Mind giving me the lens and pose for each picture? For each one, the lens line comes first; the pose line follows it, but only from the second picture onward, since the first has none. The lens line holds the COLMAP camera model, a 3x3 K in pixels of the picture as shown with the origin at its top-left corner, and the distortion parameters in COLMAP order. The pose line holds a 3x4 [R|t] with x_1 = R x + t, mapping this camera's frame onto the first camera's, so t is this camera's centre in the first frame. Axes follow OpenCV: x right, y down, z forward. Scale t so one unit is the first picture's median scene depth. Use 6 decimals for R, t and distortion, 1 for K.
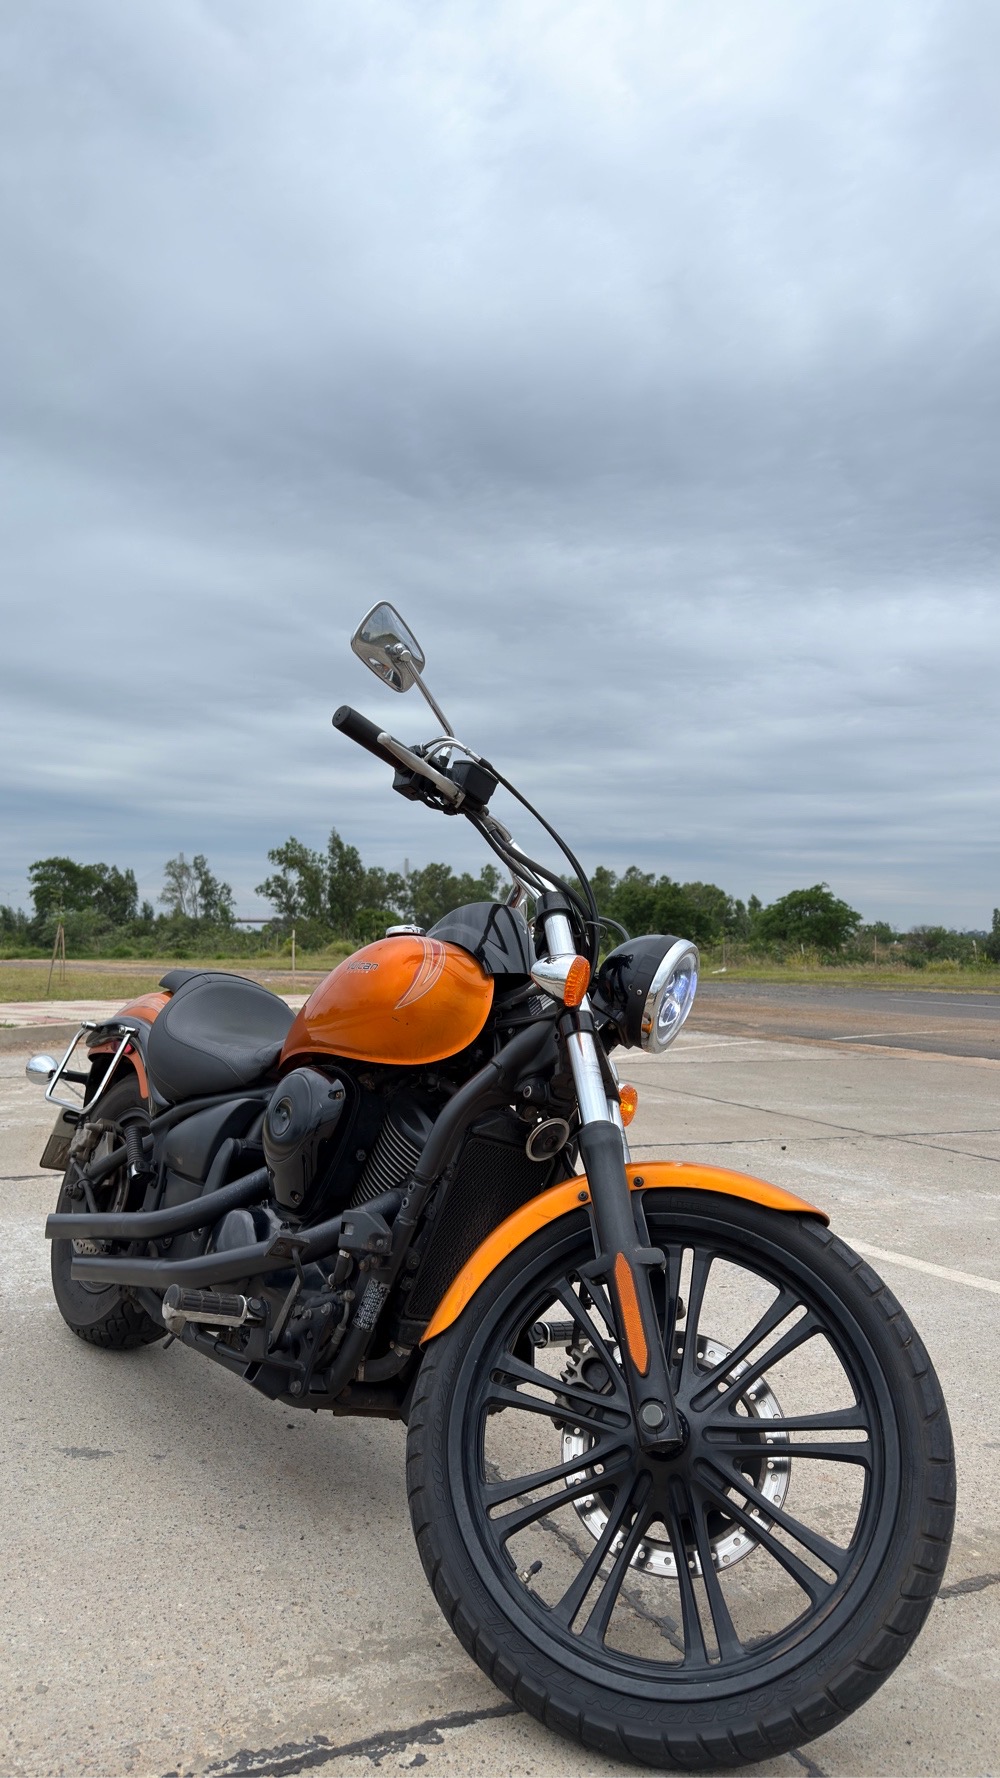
lens RADIAL K [[1220.7, 0, 463.9], [0, 1220.7, 886.8], [0, 0, 1]] dist [0.110221, -0.115760]
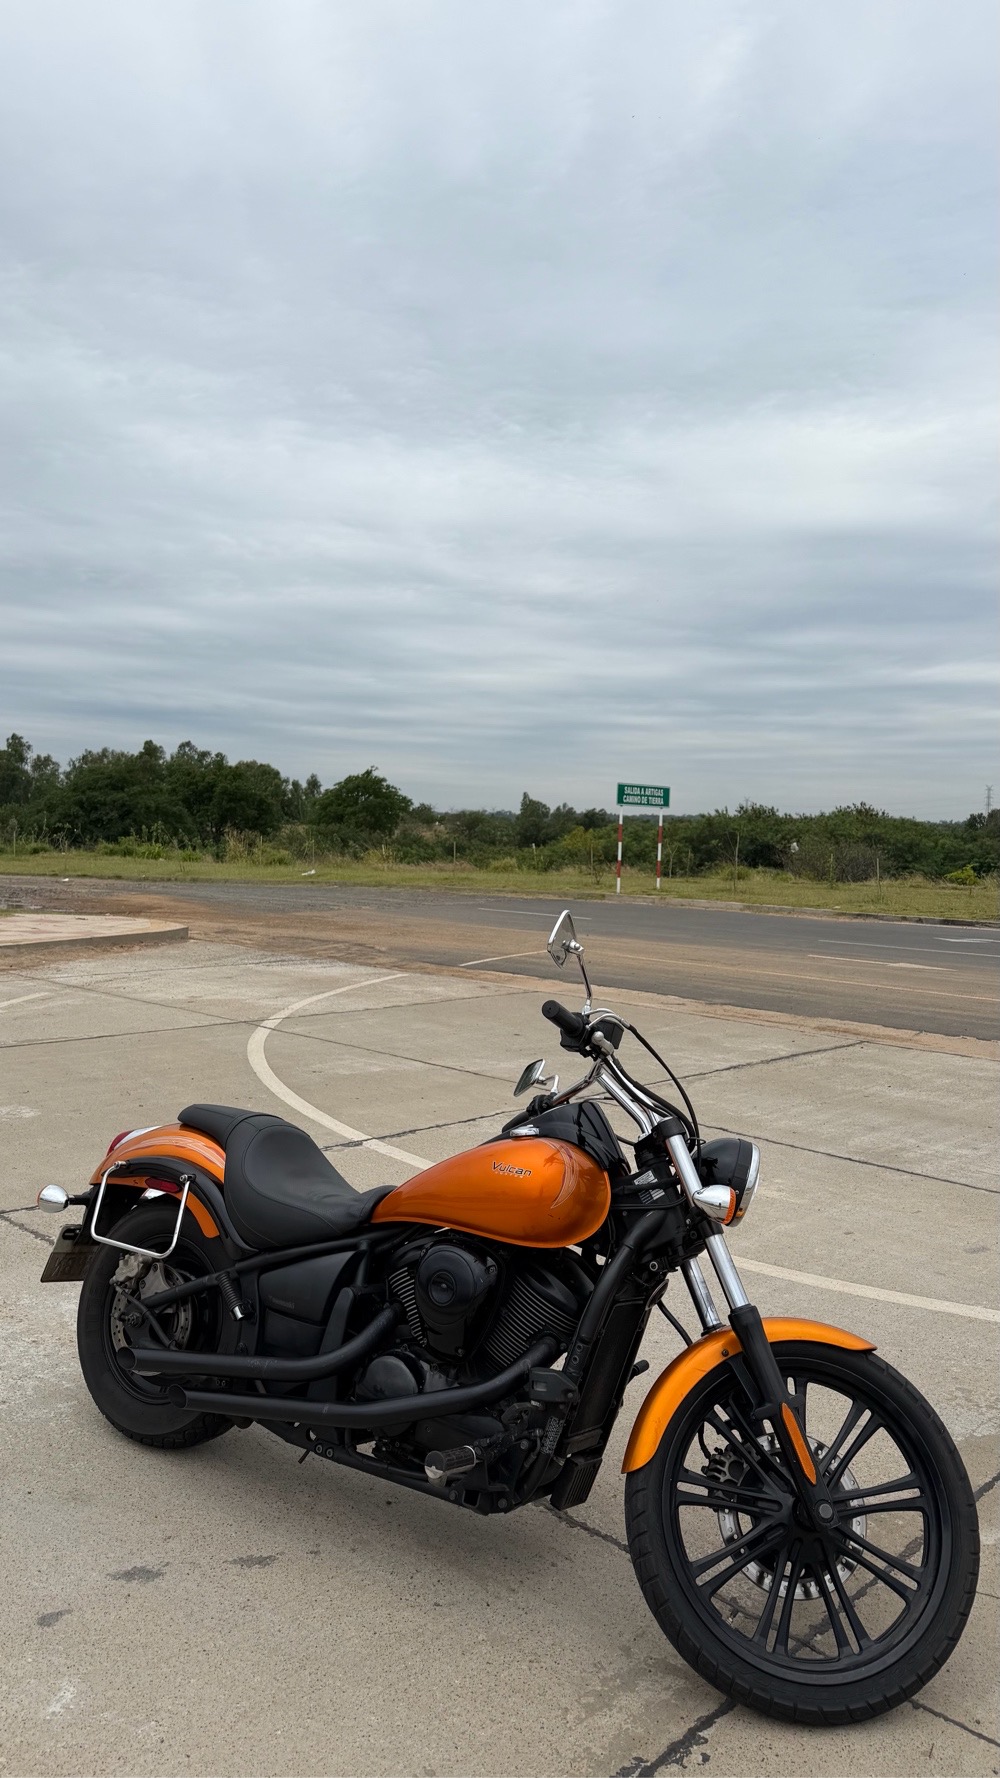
lens RADIAL K [[1220.7, 0, 463.9], [0, 1220.7, 886.8], [0, 0, 1]] dist [0.110221, -0.115760]
pose [[0.938746, -0.013775, 0.344333, -0.710571], [-0.018316, 0.995794, 0.089770, -0.430866], [-0.344122, -0.090578, 0.934546, -0.208022]]
